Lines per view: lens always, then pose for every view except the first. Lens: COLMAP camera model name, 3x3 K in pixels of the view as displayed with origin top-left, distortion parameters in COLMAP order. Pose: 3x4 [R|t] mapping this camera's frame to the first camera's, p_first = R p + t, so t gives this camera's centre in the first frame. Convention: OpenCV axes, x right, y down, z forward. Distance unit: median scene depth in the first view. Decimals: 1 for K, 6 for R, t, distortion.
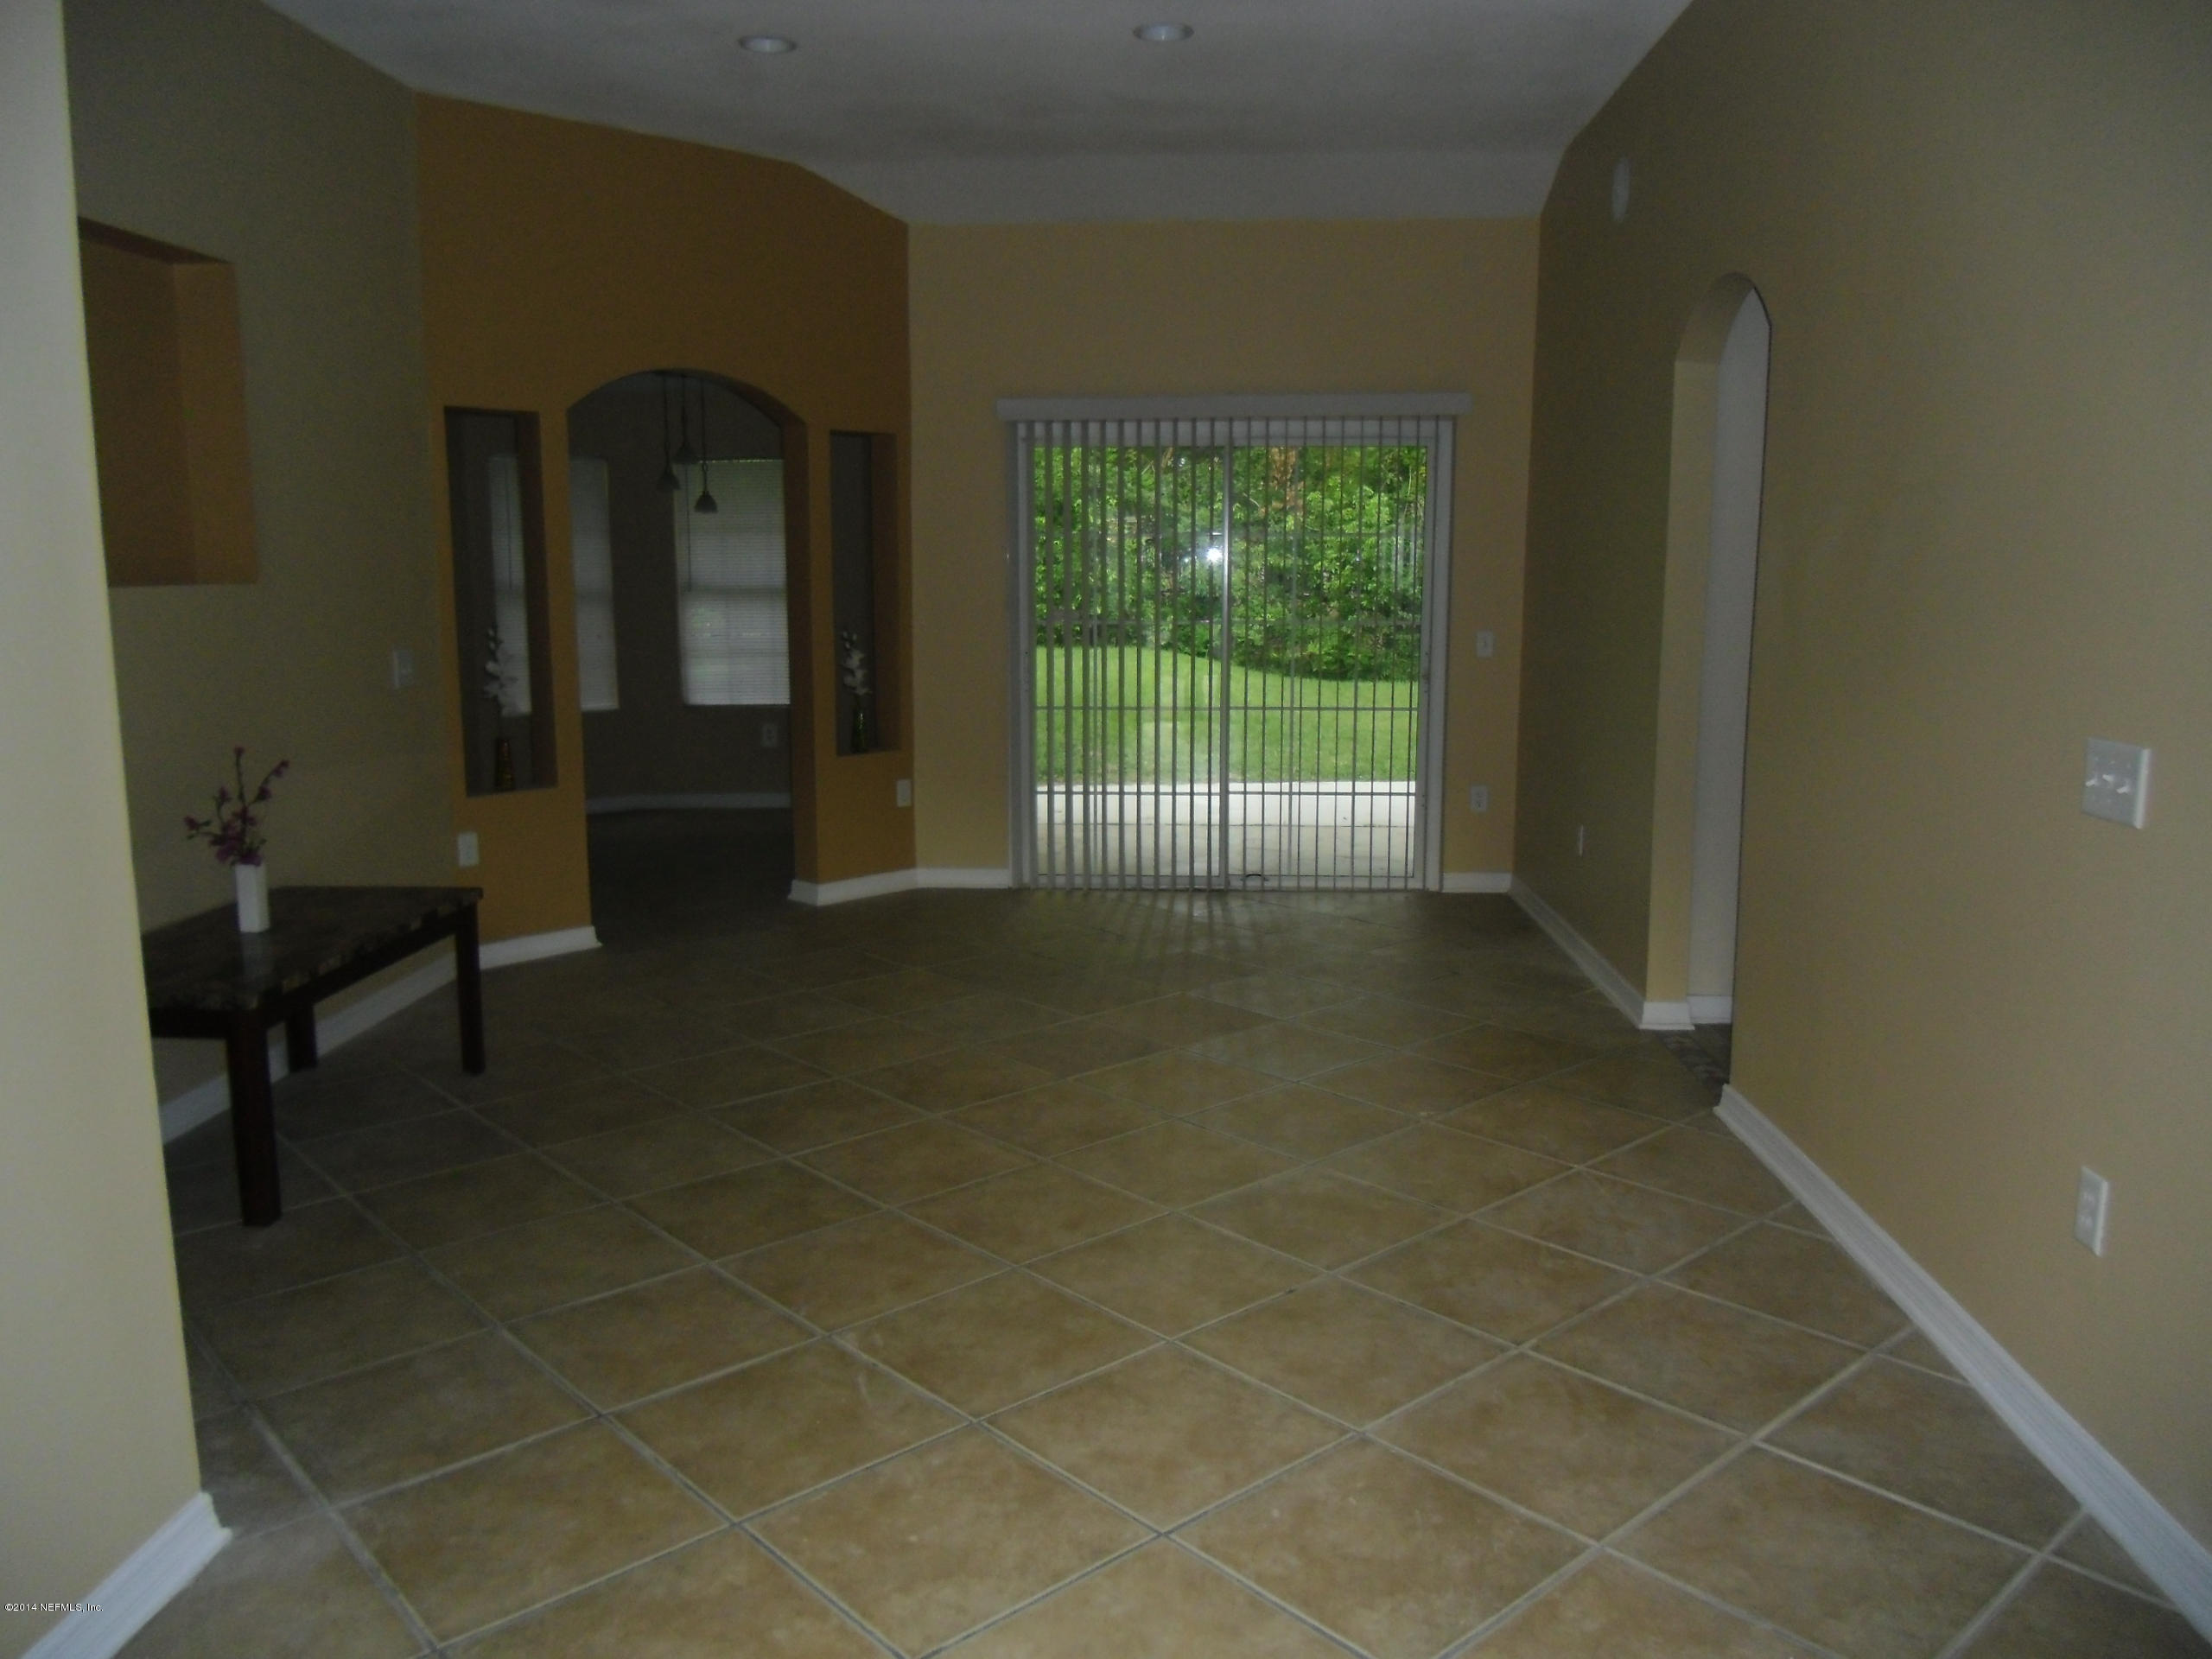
lens RADIAL K [[1691.0, 0, 1066.8], [0, 1691.0, 823.5], [0, 0, 1]] dist [-0.048101, 0.003557]
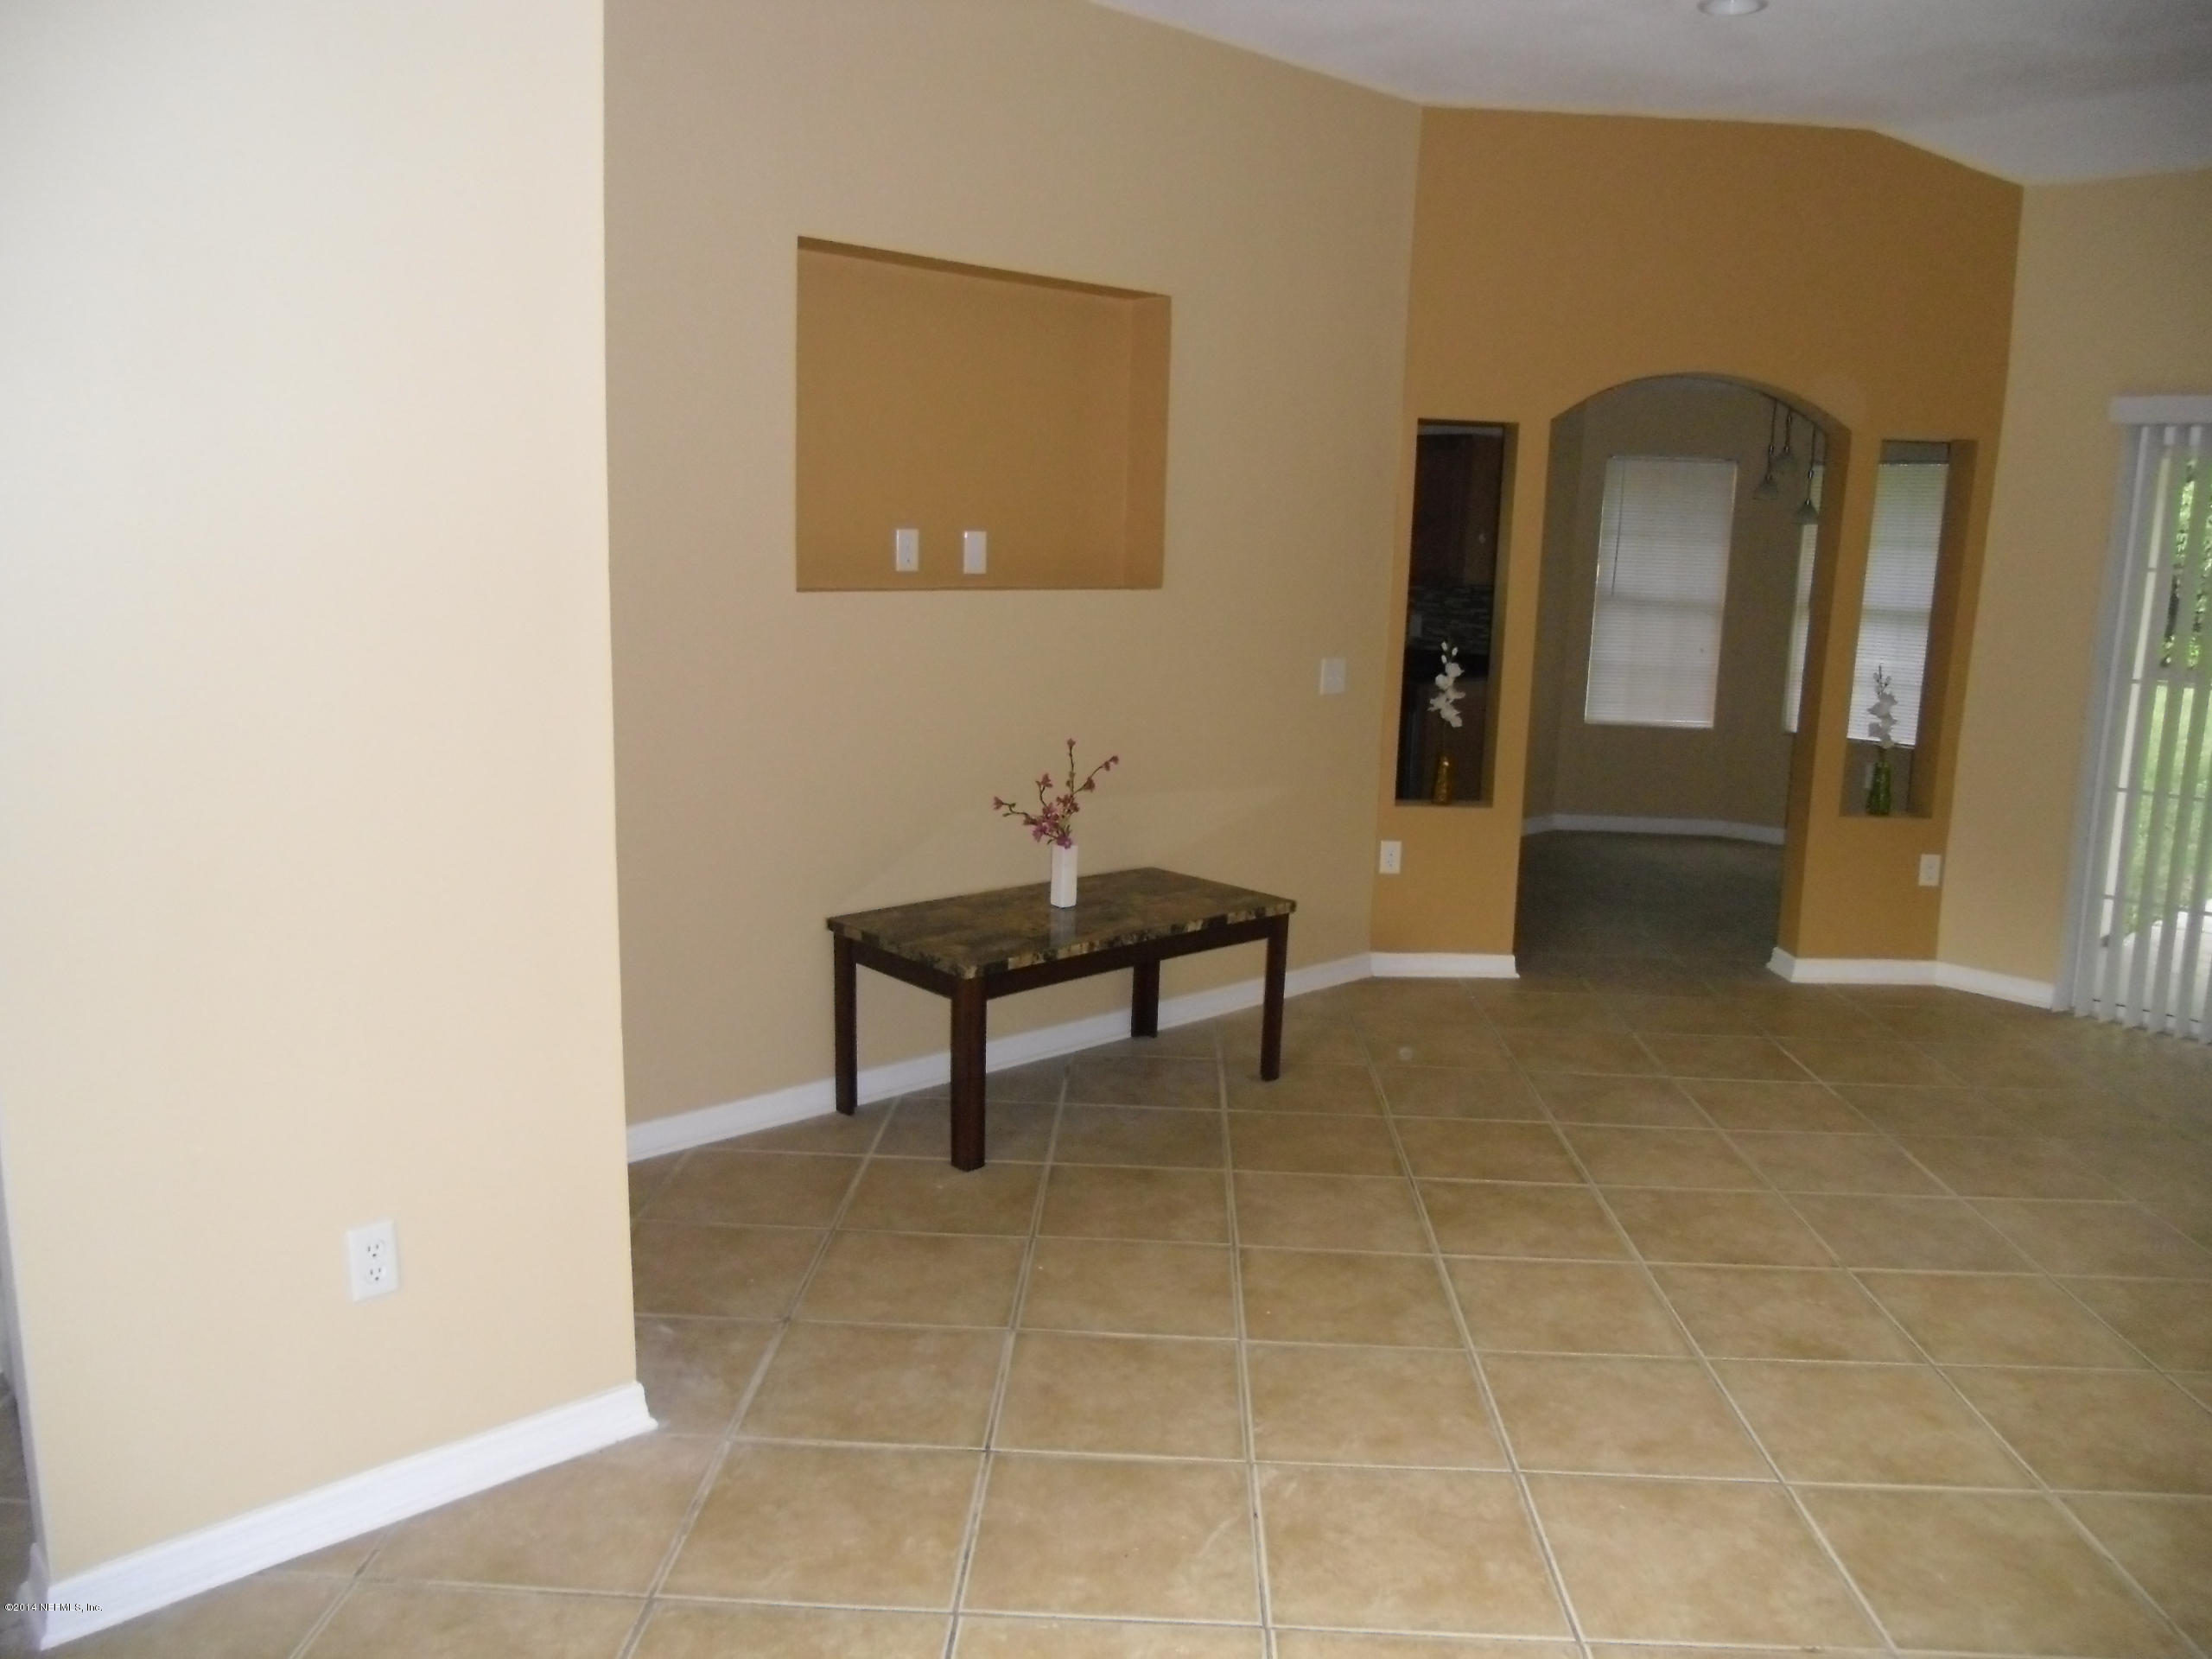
lens RADIAL K [[1683.3, 0, 1056.7], [0, 1683.3, 803.9], [0, 0, 1]] dist [-0.027399, 0.000767]
pose [[0.727067, 0.136917, -0.672776, 0.271822], [-0.138213, 0.989041, 0.051914, -0.064680], [0.672511, 0.055241, 0.738022, 0.188314]]
